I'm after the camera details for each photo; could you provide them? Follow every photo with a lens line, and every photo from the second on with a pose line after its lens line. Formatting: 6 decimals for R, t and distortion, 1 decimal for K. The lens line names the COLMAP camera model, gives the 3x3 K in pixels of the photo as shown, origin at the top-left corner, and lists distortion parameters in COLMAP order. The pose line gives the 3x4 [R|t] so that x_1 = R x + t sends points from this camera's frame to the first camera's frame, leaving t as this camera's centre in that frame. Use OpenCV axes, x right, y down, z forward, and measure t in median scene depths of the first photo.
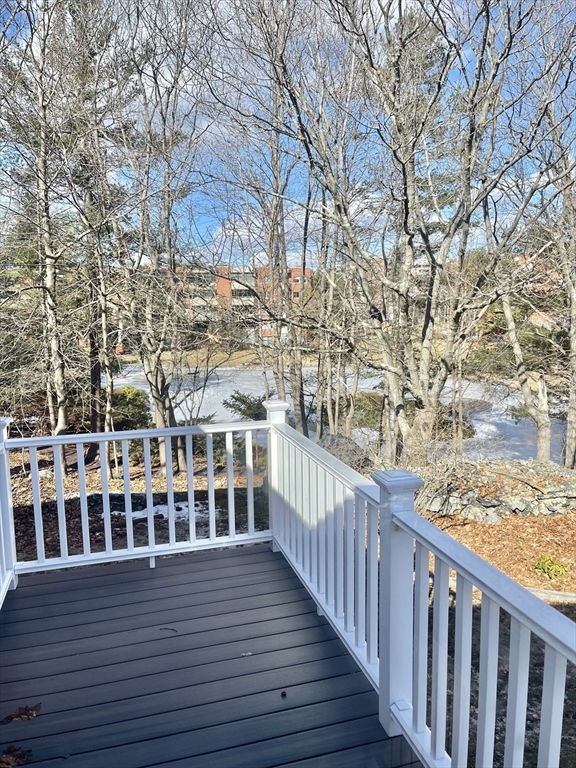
lens RADIAL K [[585.9, 0, 289.1], [0, 585.9, 388.0], [0, 0, 1]] dist [0.001588, -0.006415]
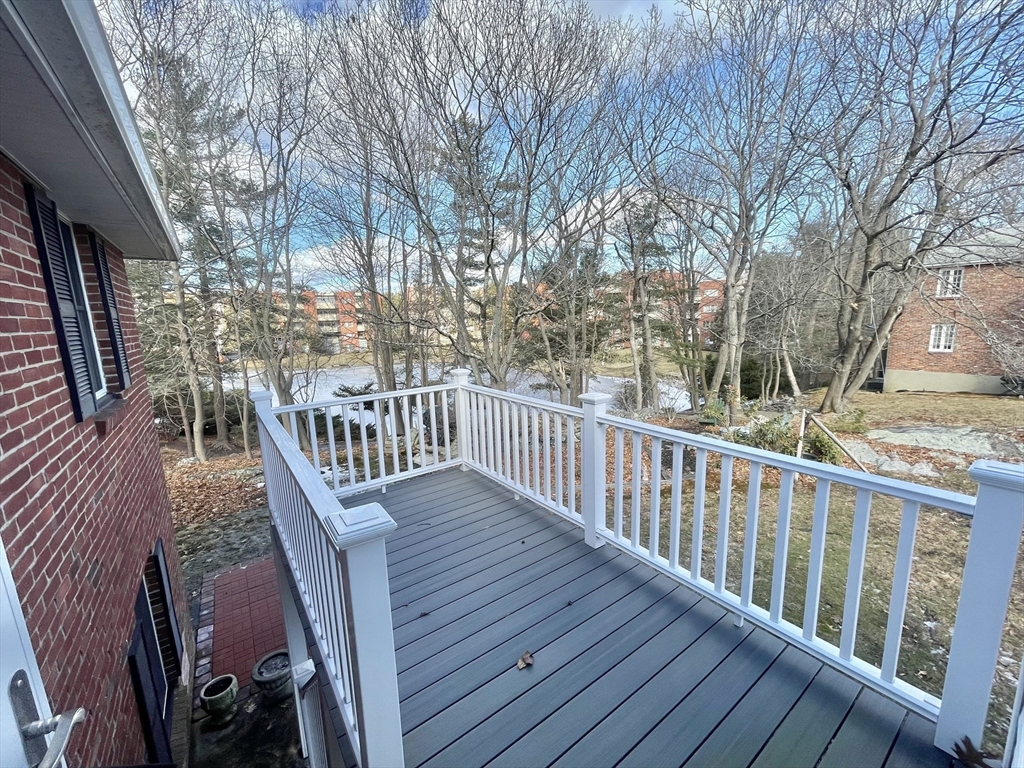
lens RADIAL K [[414.8, 0, 509.7], [0, 414.8, 381.6], [0, 0, 1]] dist [-0.002241, 0.000691]
pose [[0.946670, -0.071261, 0.314225, -0.241514], [0.067579, 0.997458, 0.022611, 0.036456], [-0.315037, -0.000170, 0.949079, -0.042497]]
